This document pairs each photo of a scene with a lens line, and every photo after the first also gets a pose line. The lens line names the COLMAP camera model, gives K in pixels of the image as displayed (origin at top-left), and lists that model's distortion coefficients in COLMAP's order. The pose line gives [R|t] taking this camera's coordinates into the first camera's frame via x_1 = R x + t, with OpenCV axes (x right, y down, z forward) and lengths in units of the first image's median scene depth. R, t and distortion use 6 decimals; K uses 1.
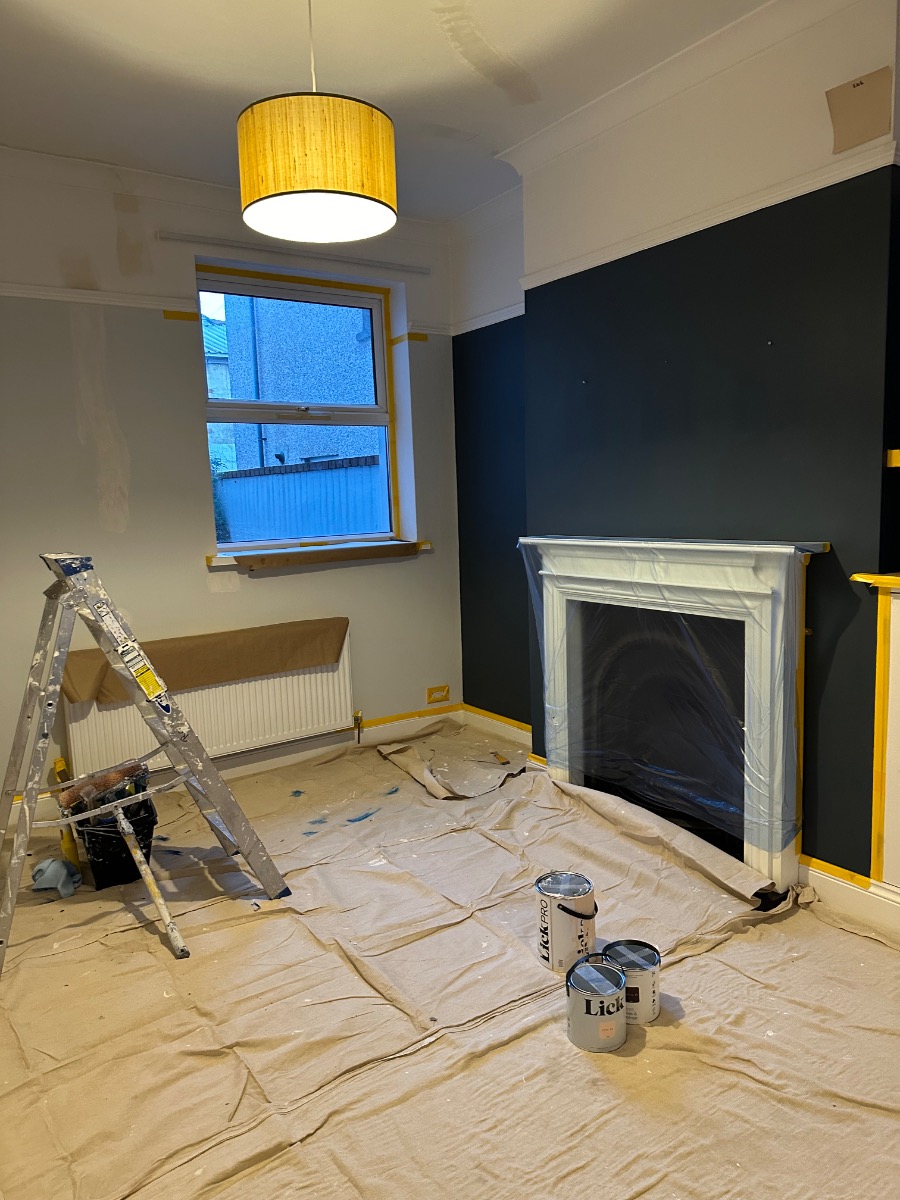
lens RADIAL K [[846.0, 0, 450.0], [0, 846.0, 600.0], [0, 0, 1]] dist [0.091262, -0.144609]
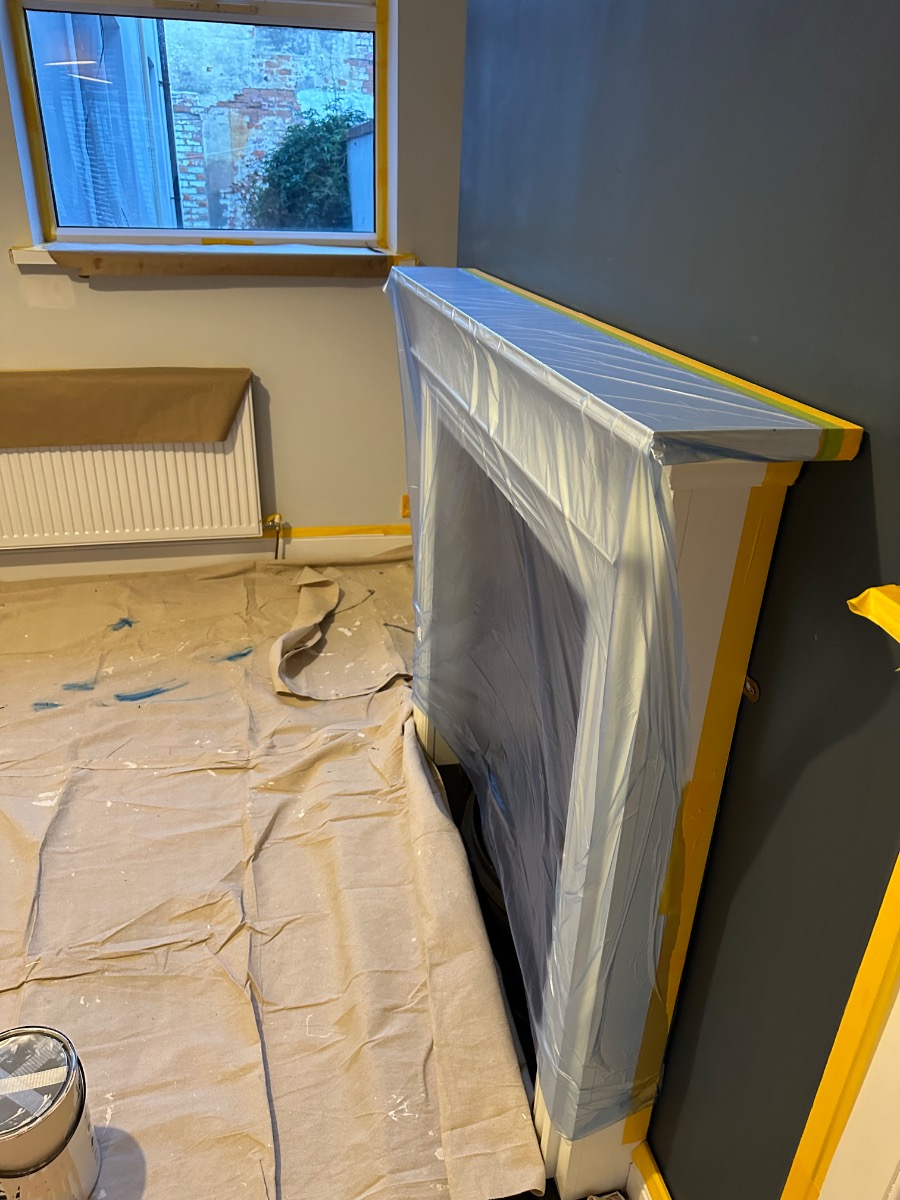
lens RADIAL K [[846.0, 0, 450.0], [0, 846.0, 600.0], [0, 0, 1]] dist [0.091262, -0.144609]
pose [[0.921298, 0.226539, -0.316053, 0.330599], [-0.110987, 0.932158, 0.344620, -0.073209], [0.372681, -0.282420, 0.883939, 0.557874]]
